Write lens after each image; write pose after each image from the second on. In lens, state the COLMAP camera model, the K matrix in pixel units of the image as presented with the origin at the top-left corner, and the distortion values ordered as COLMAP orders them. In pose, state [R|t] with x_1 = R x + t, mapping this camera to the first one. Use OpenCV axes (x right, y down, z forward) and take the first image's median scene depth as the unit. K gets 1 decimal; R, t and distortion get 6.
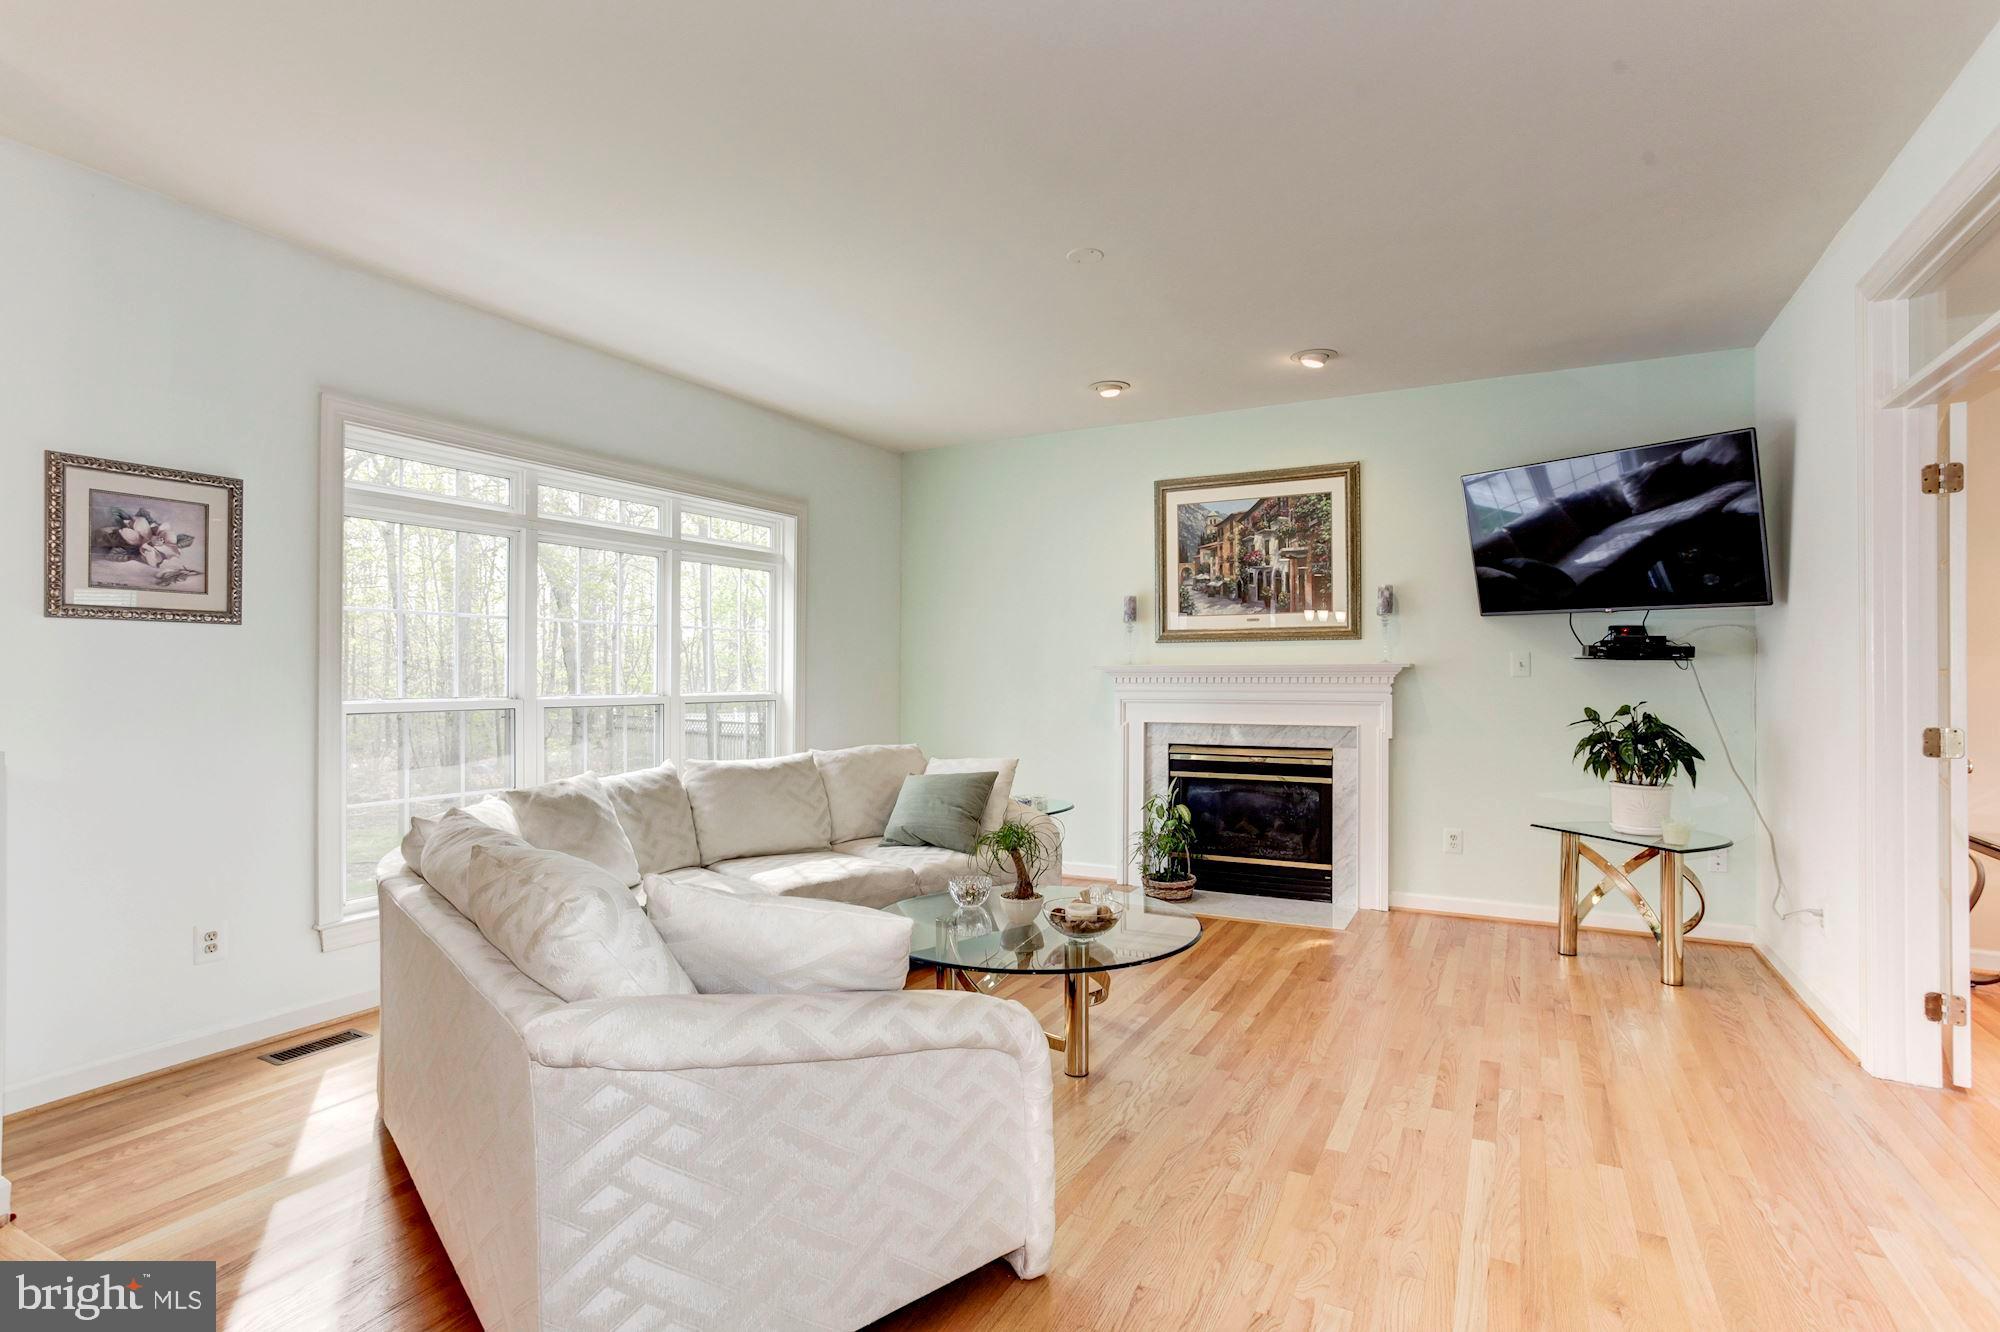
lens RADIAL K [[982.8, 0, 997.4], [0, 982.8, 672.1], [0, 0, 1]] dist [-0.055753, 0.032654]
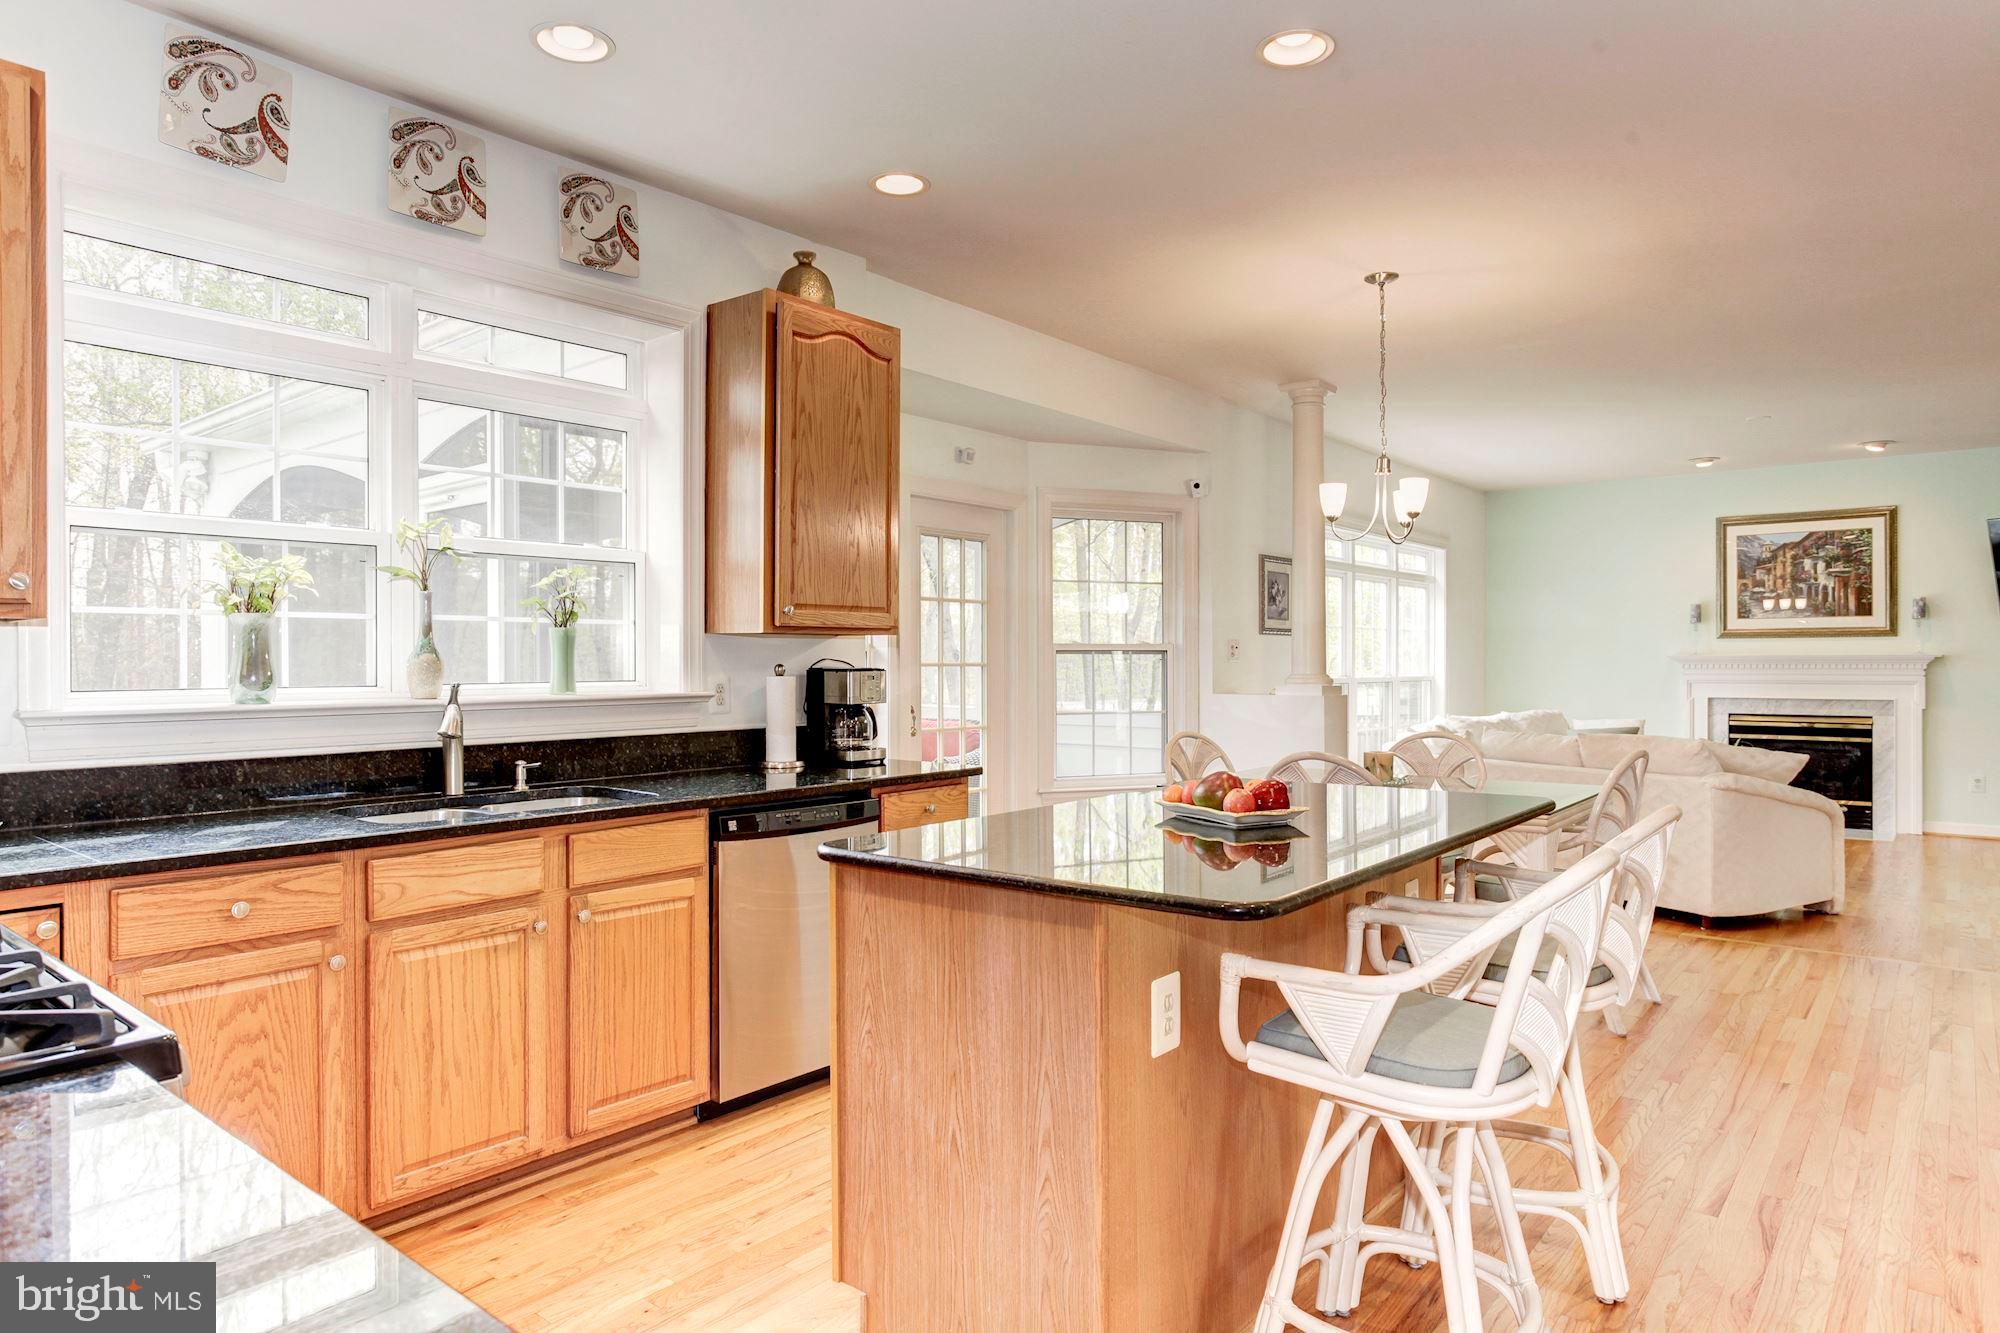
lens RADIAL K [[1200.0, 0, 996.8], [0, 1200.0, 662.9], [0, 0, 1]] dist [-0.051530, 0.039113]
pose [[0.981351, 0.001168, -0.192221, -0.524957], [-0.000327, 0.999990, 0.004404, -0.003660], [0.192225, -0.004259, 0.981342, -0.827184]]
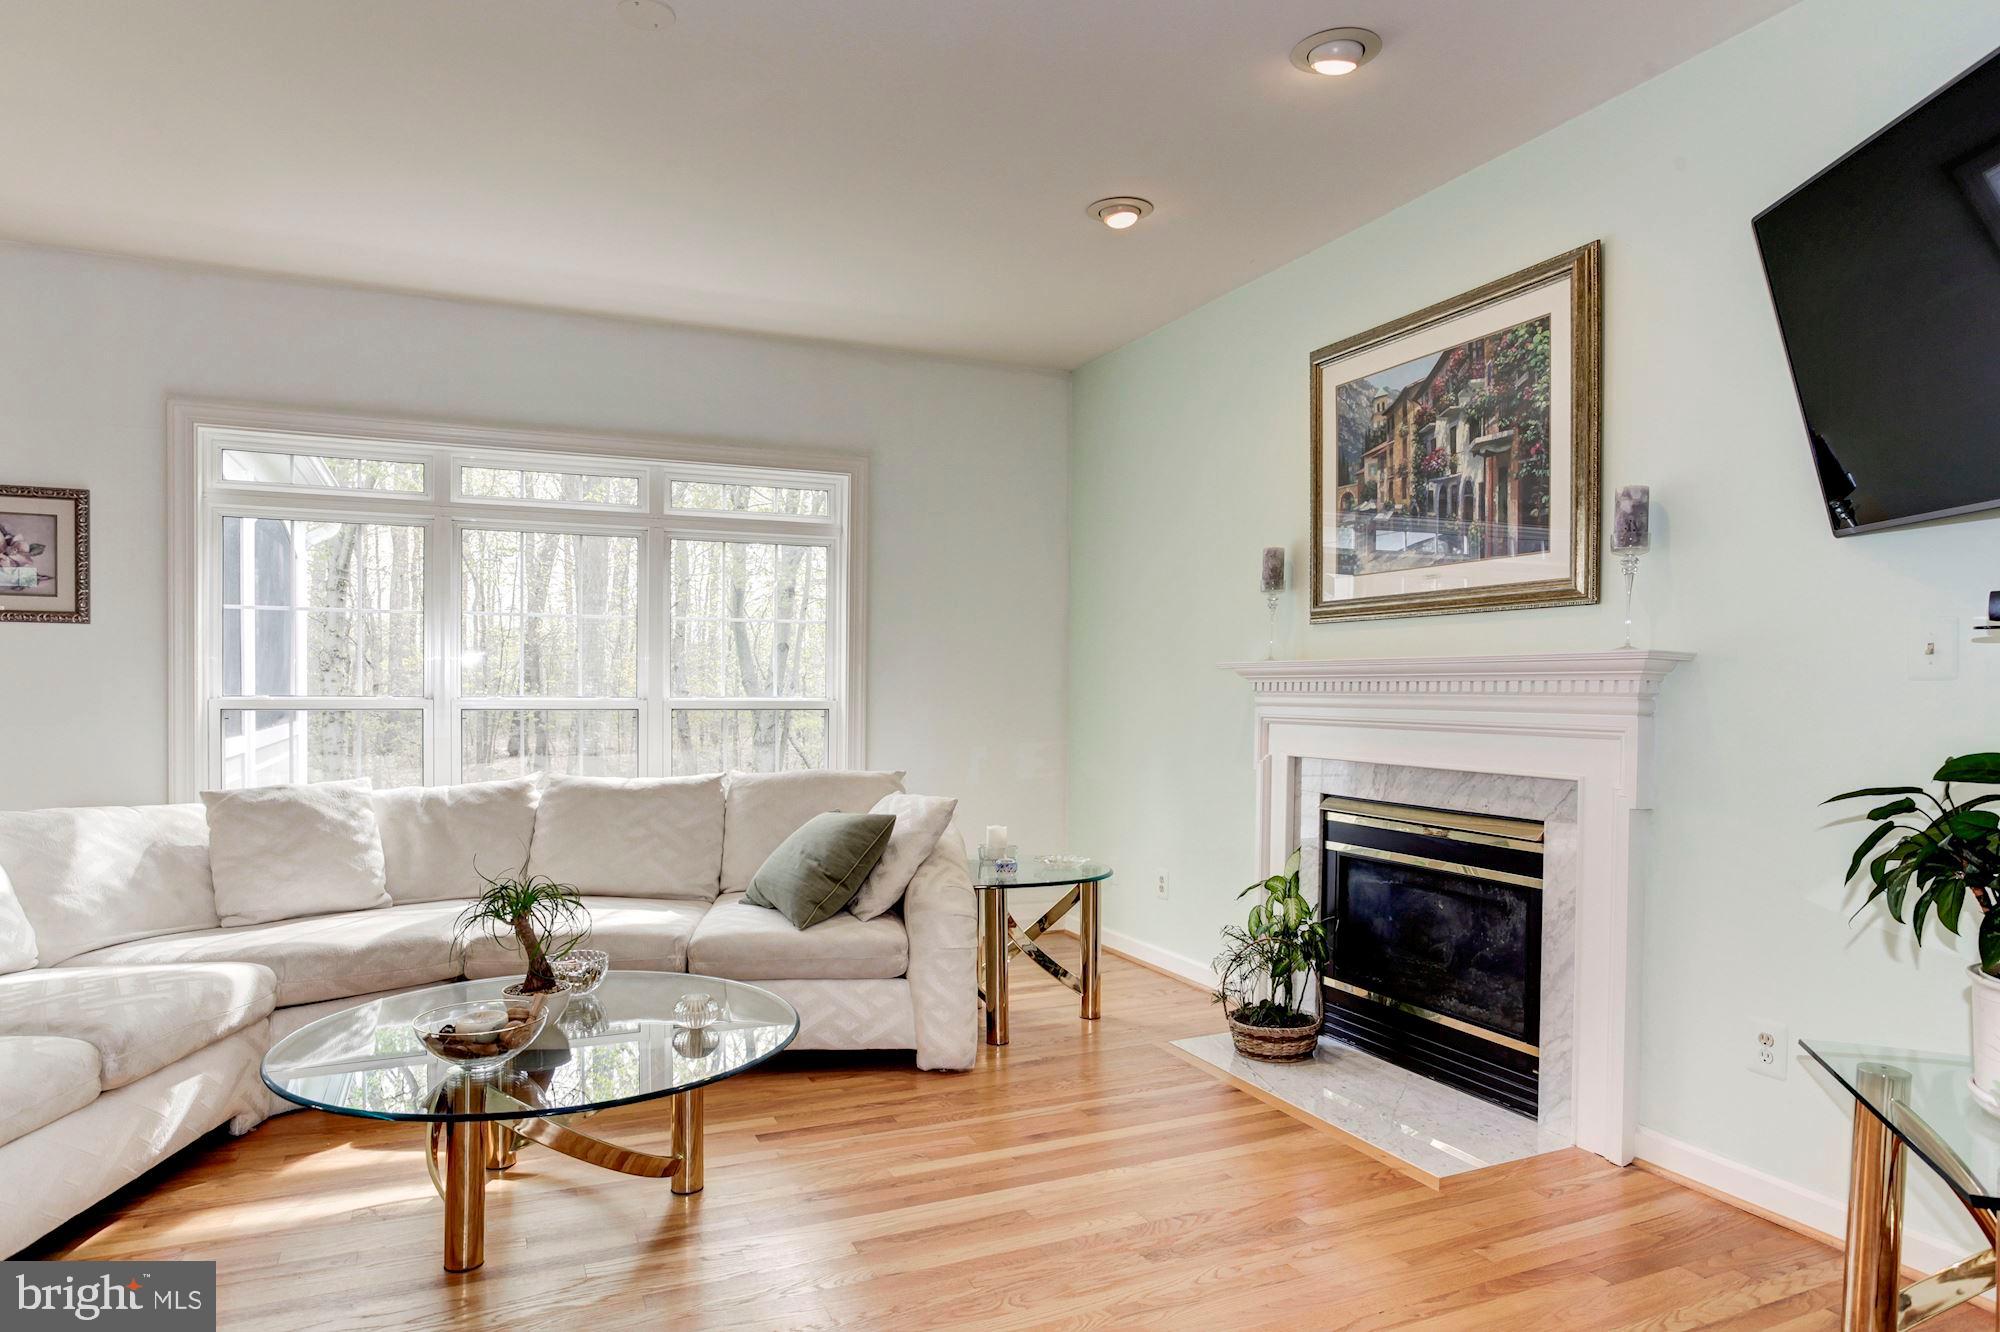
lens RADIAL K [[1186.5, 0, 993.0], [0, 1186.5, 707.0], [0, 0, 1]] dist [-0.015331, 0.000517]
pose [[0.790567, 0.015890, -0.612169, 0.479288], [-0.005055, 0.999799, 0.019424, 0.008006], [0.612354, -0.012261, 0.790488, 0.329344]]
